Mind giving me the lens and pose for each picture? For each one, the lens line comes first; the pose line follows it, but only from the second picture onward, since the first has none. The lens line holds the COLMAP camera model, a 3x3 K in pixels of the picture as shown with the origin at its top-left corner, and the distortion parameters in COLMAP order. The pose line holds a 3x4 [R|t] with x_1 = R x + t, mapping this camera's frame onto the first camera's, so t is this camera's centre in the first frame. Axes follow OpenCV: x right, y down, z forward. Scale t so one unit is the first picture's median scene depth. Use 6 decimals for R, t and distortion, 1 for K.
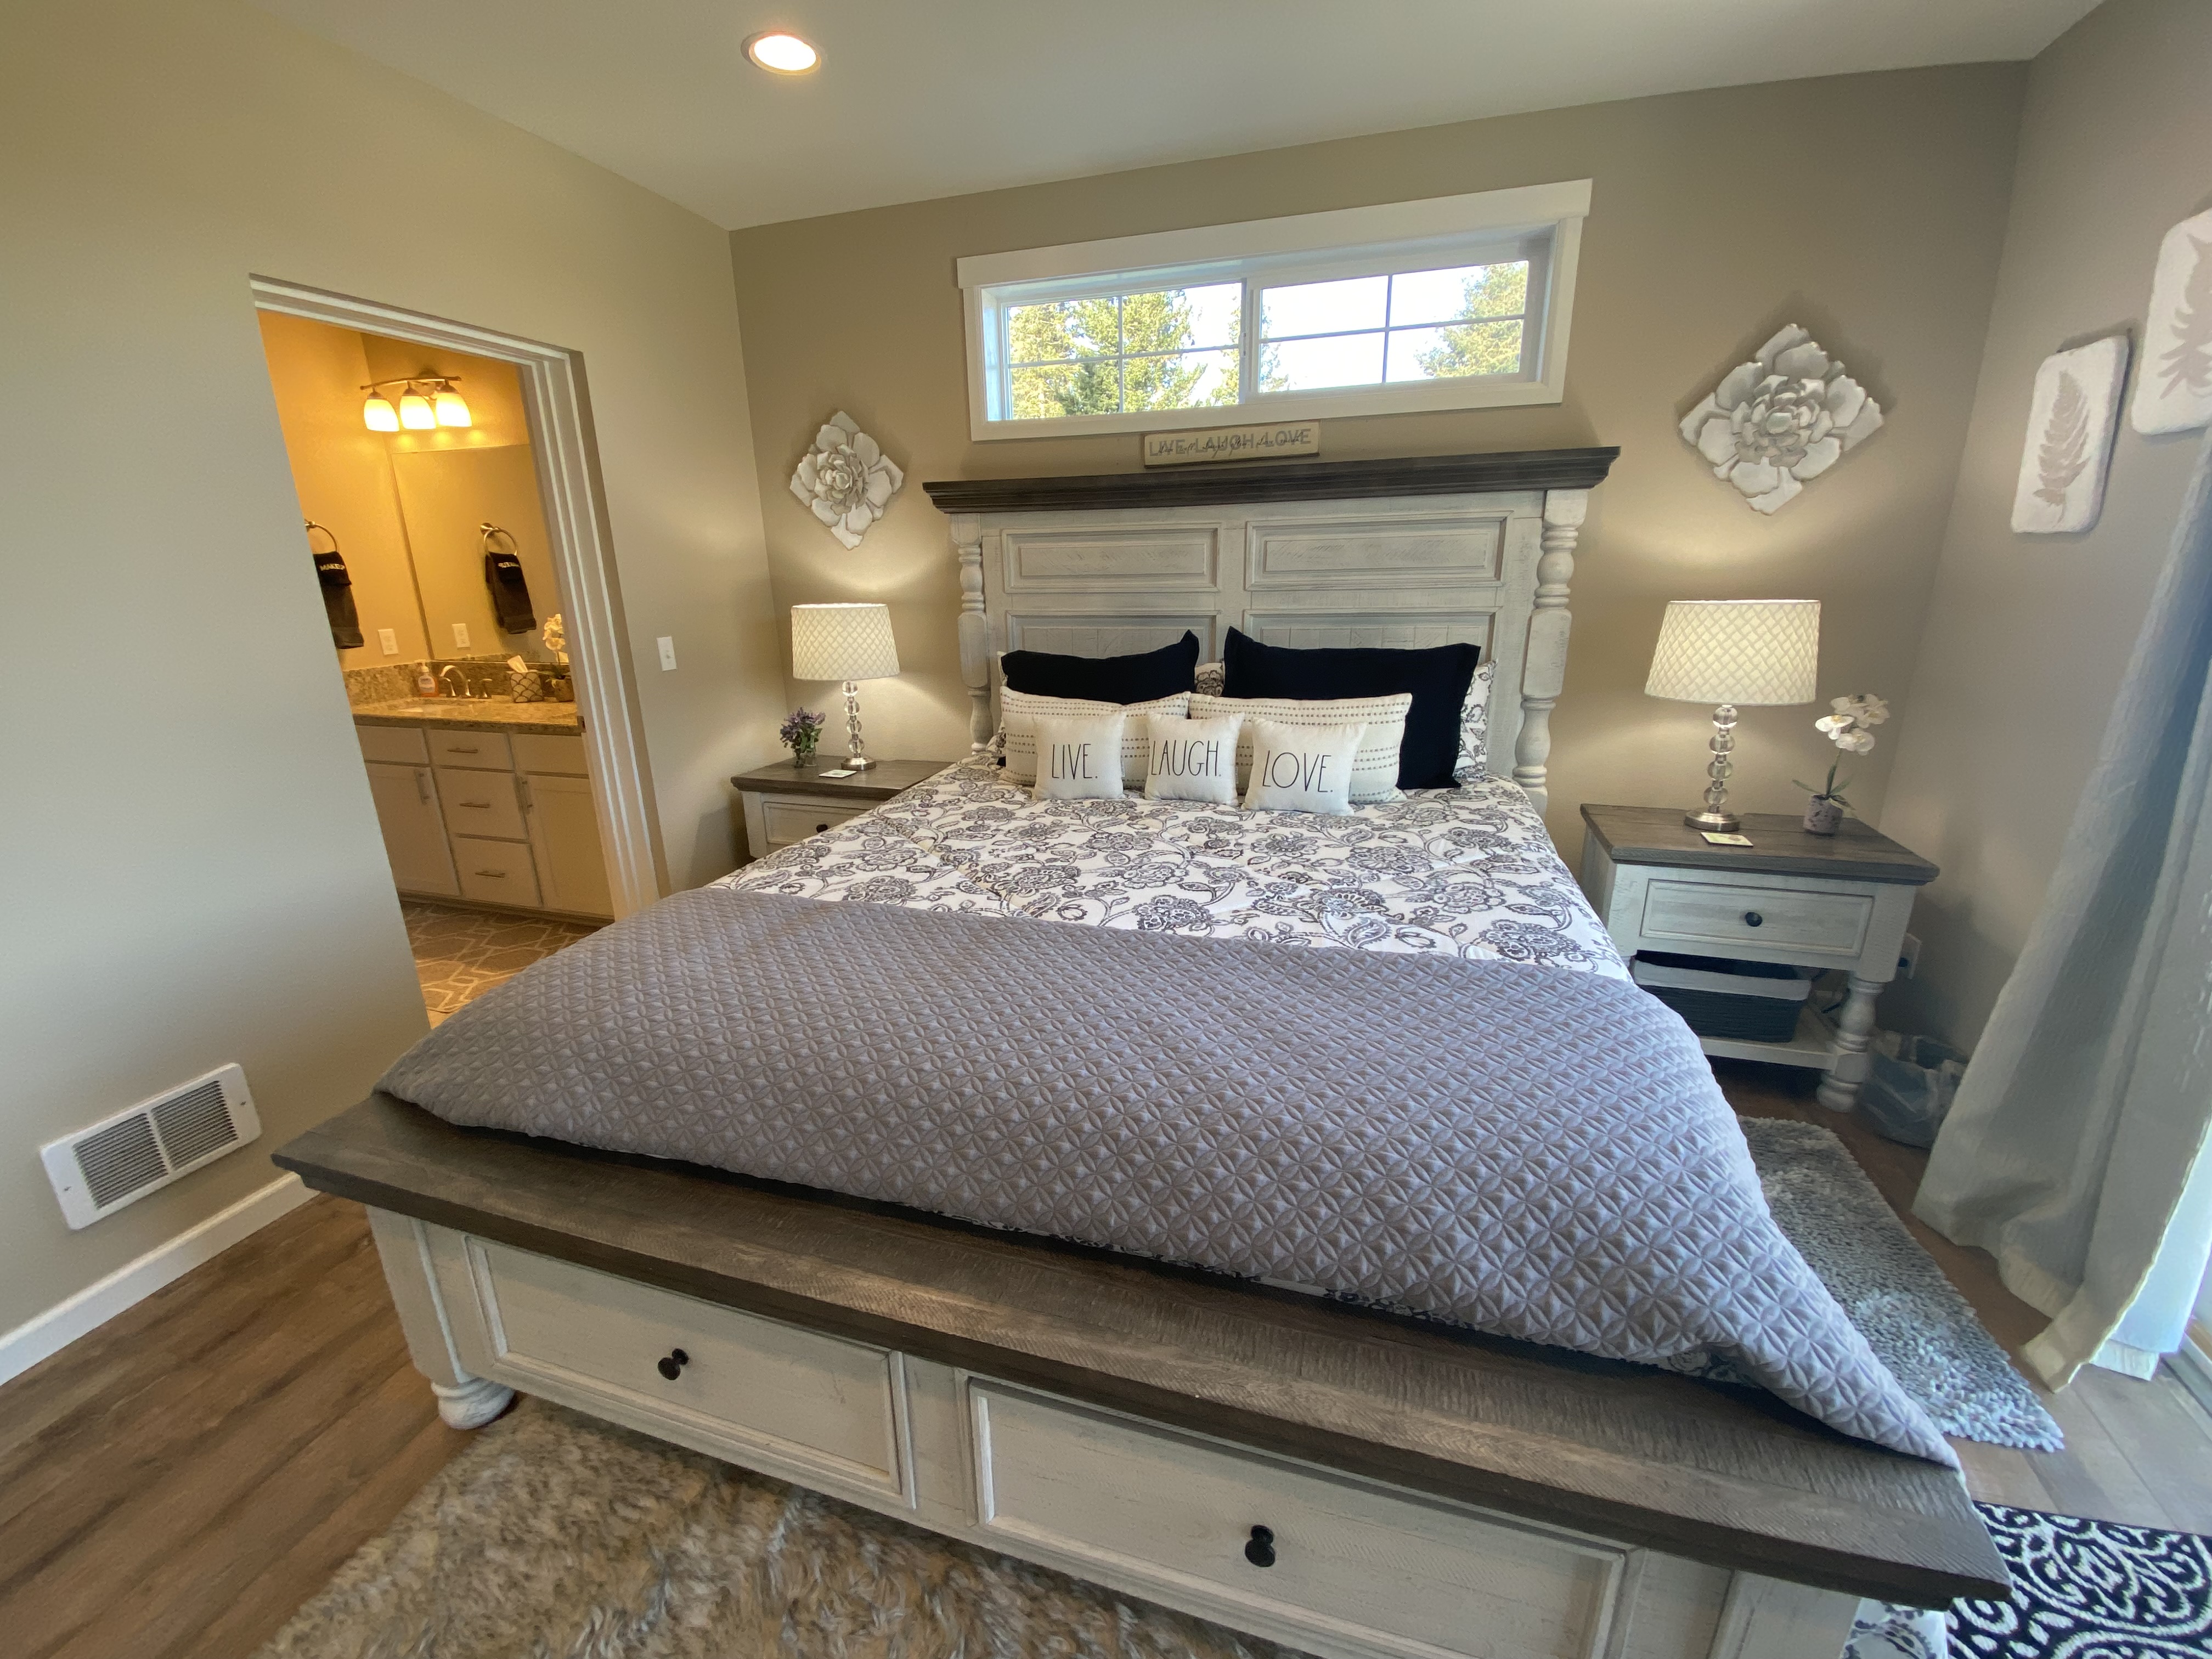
lens RADIAL K [[885.9, 0, 1084.2], [0, 885.9, 829.9], [0, 0, 1]] dist [-0.000398, -0.006810]
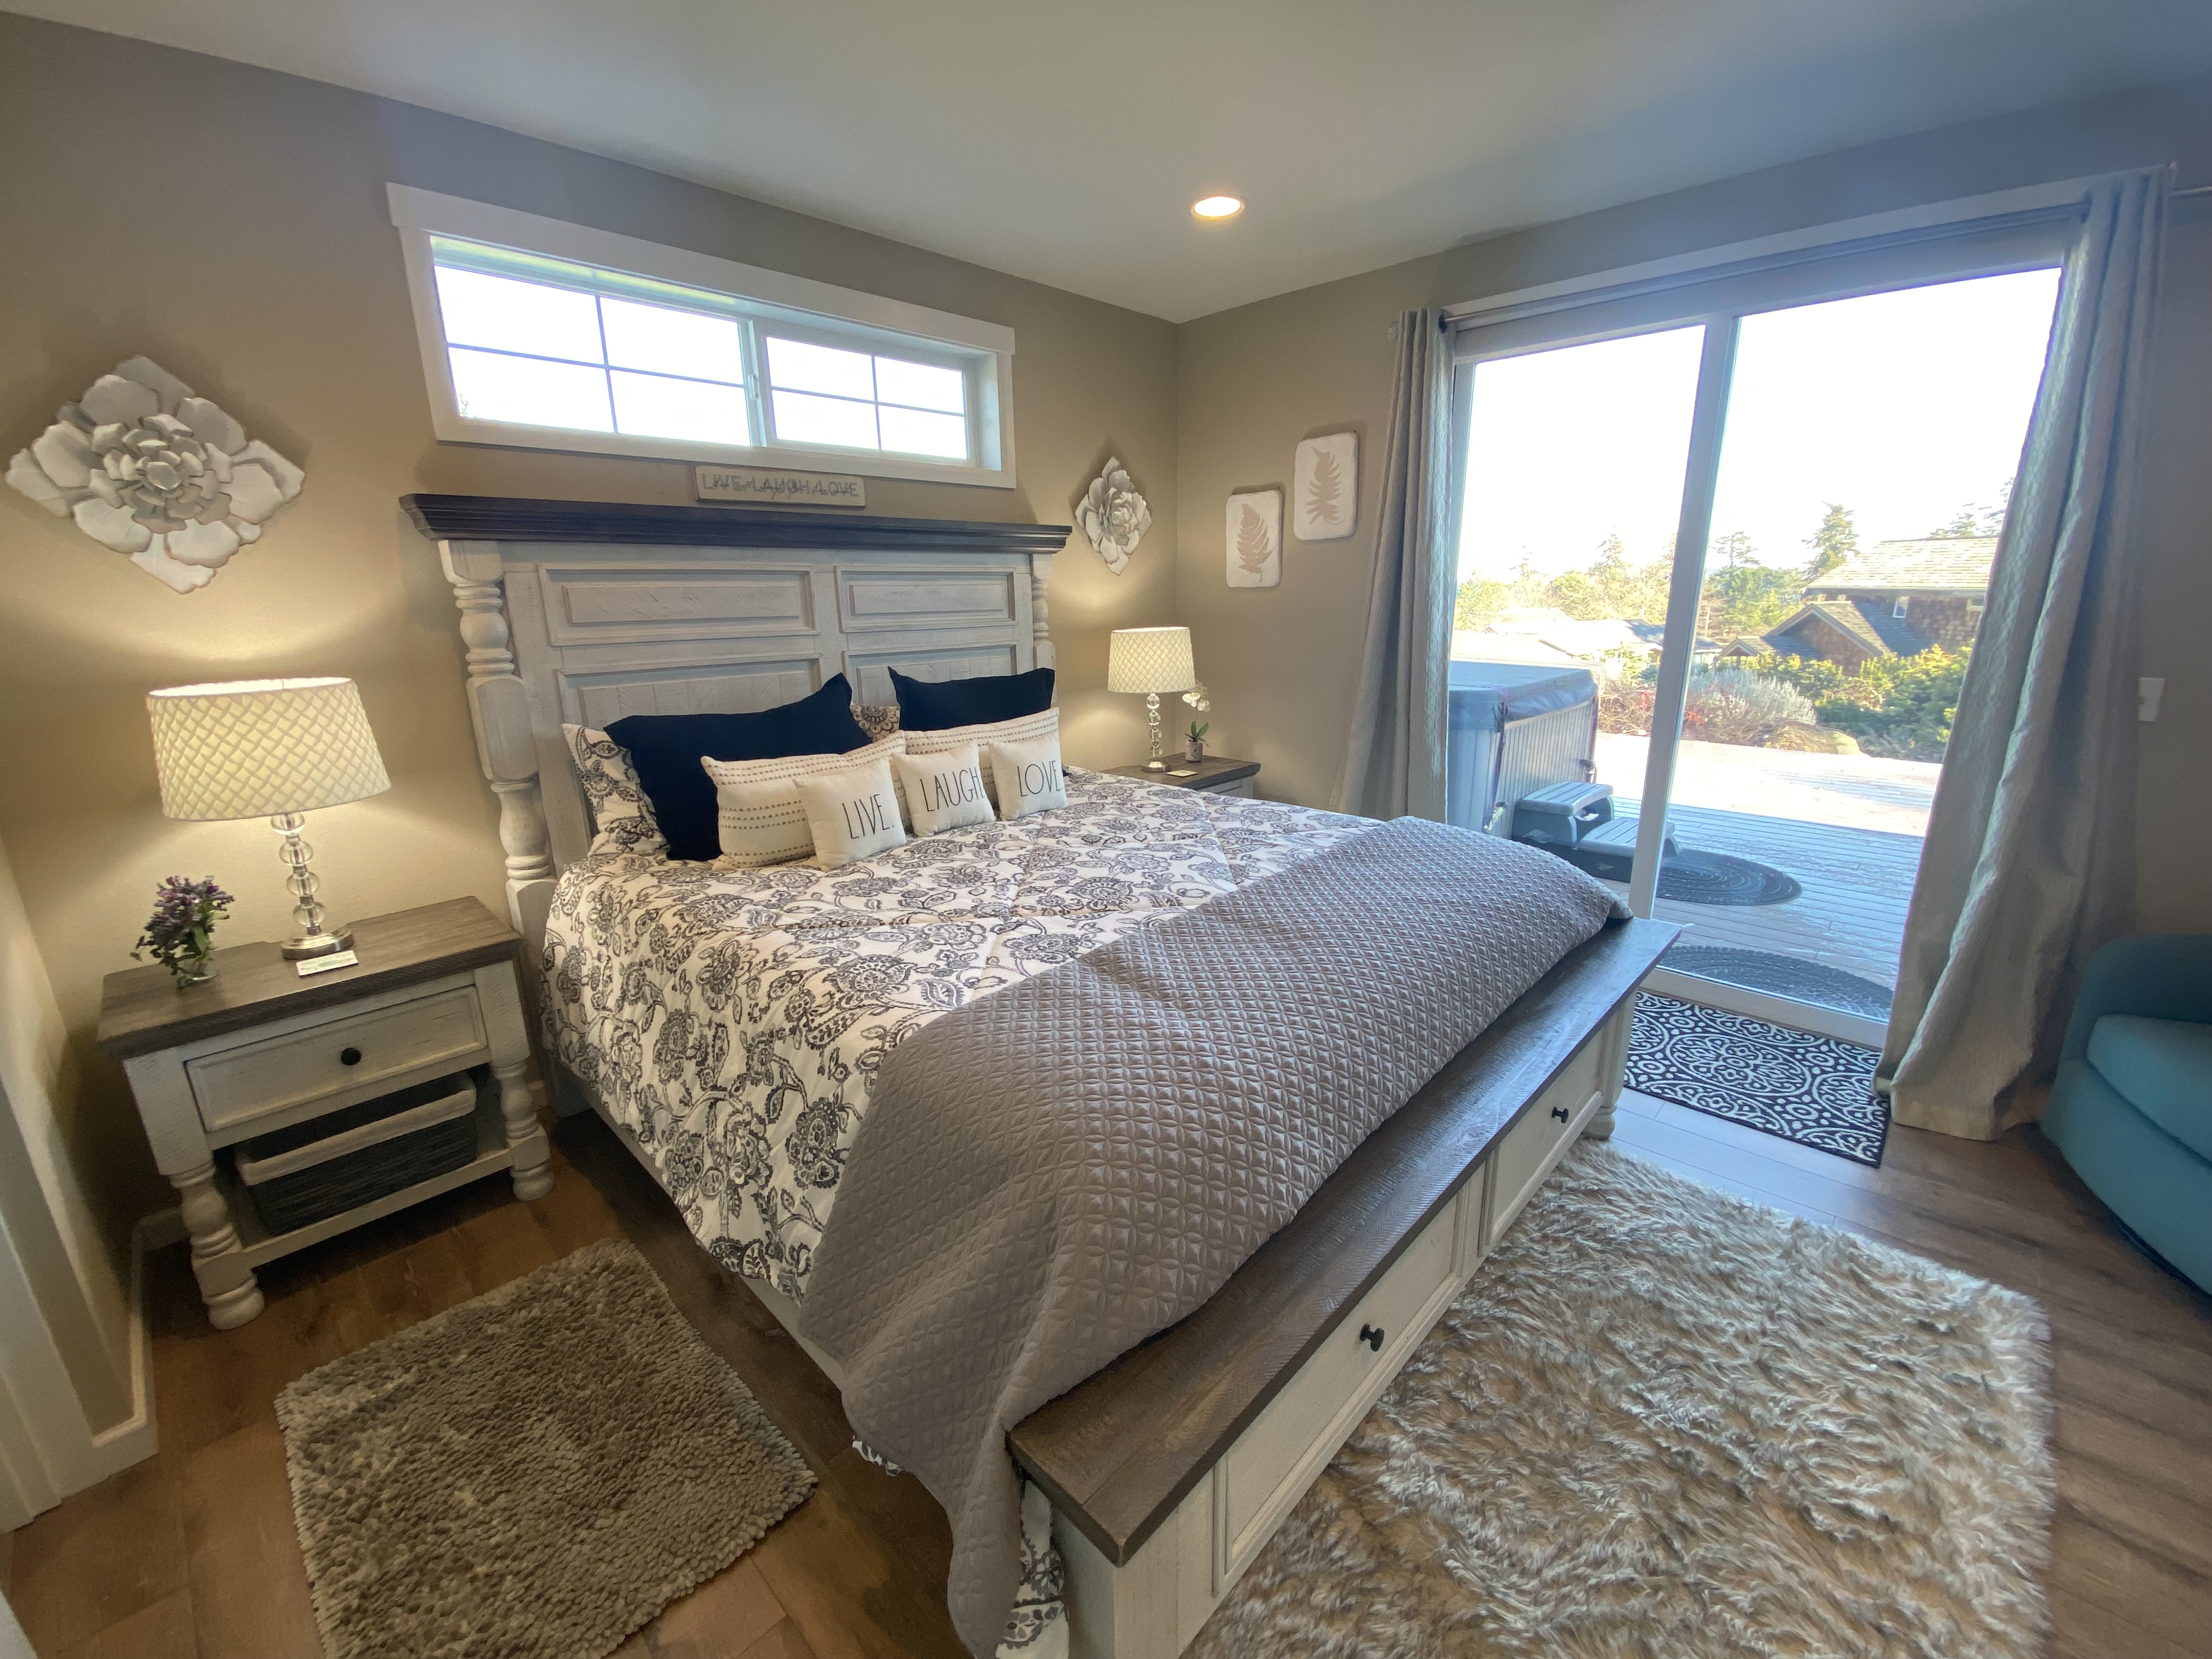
lens RADIAL K [[885.9, 0, 1112.8], [0, 885.9, 835.3], [0, 0, 1]] dist [-0.000398, -0.006810]
pose [[0.443616, -0.230399, 0.866095, -0.729027], [0.264936, 0.956913, 0.118857, -0.103232], [-0.856162, 0.176733, 0.485543, 0.331054]]
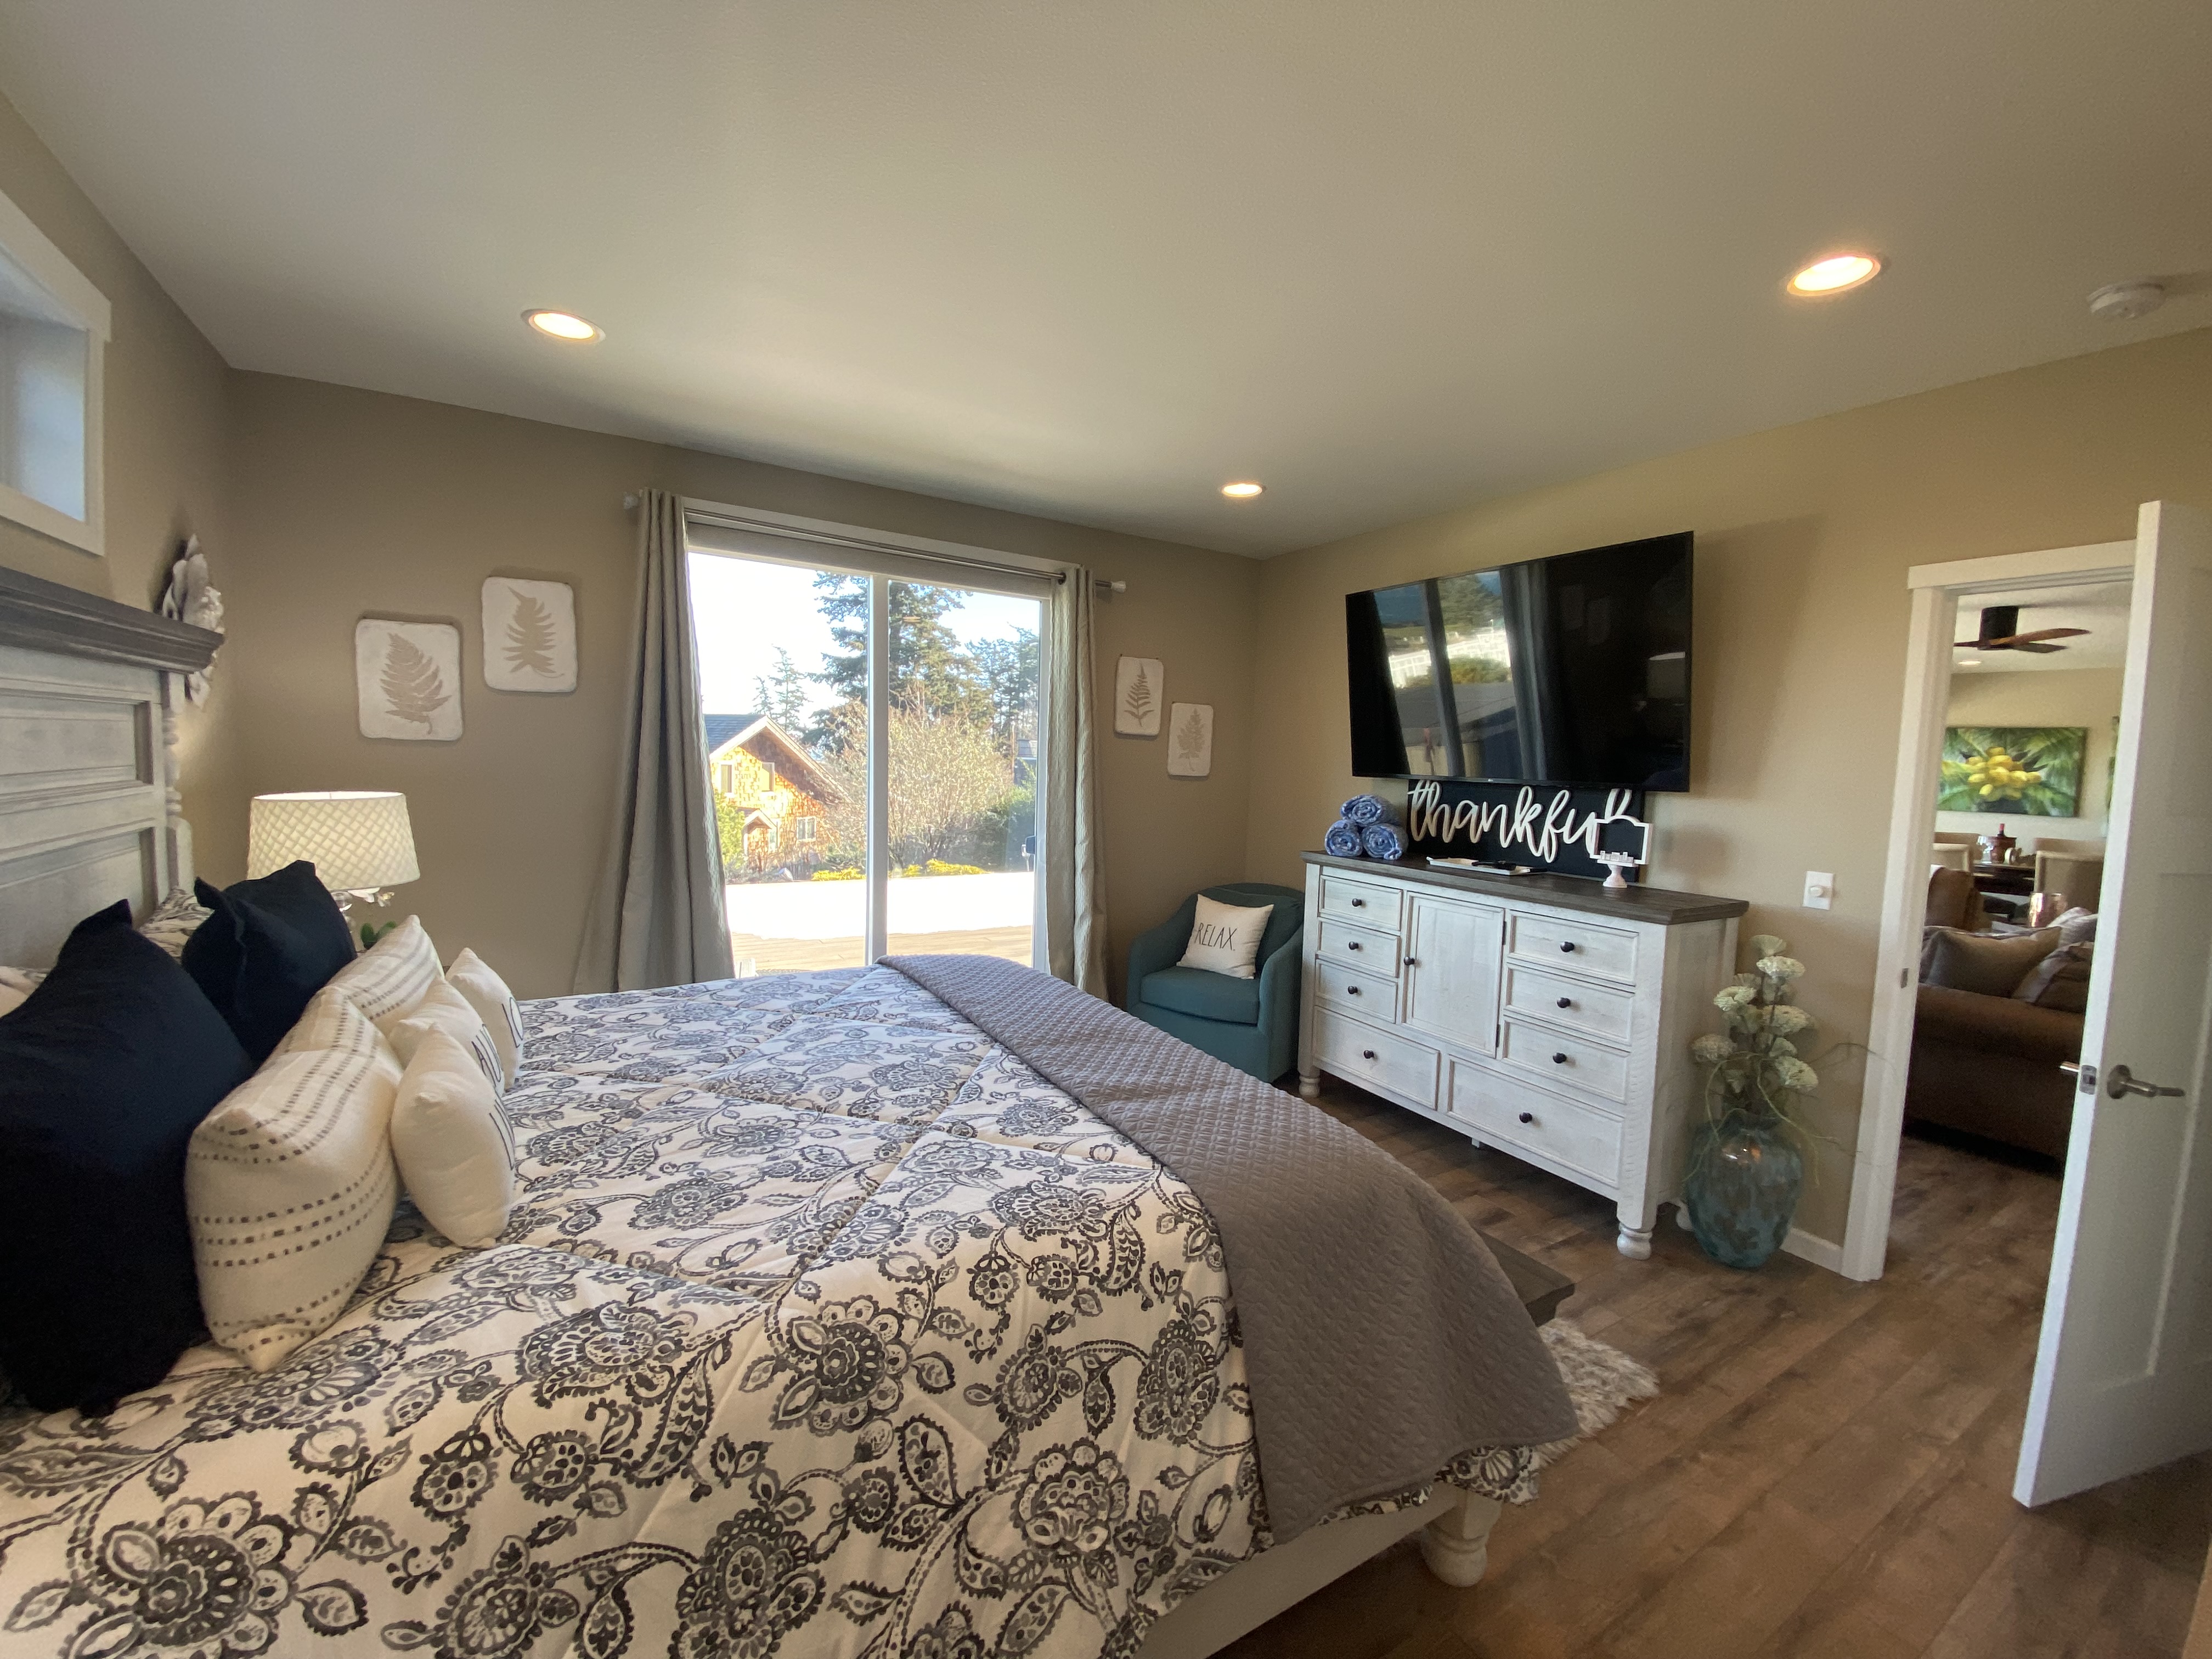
lens RADIAL K [[885.9, 0, 1092.3], [0, 885.9, 817.6], [0, 0, 1]] dist [-0.000398, -0.006810]
pose [[-0.745148, -0.056196, 0.664527, -0.642735], [0.171260, 0.946903, 0.272113, -0.349331], [-0.644534, 0.316571, -0.695959, 1.104725]]
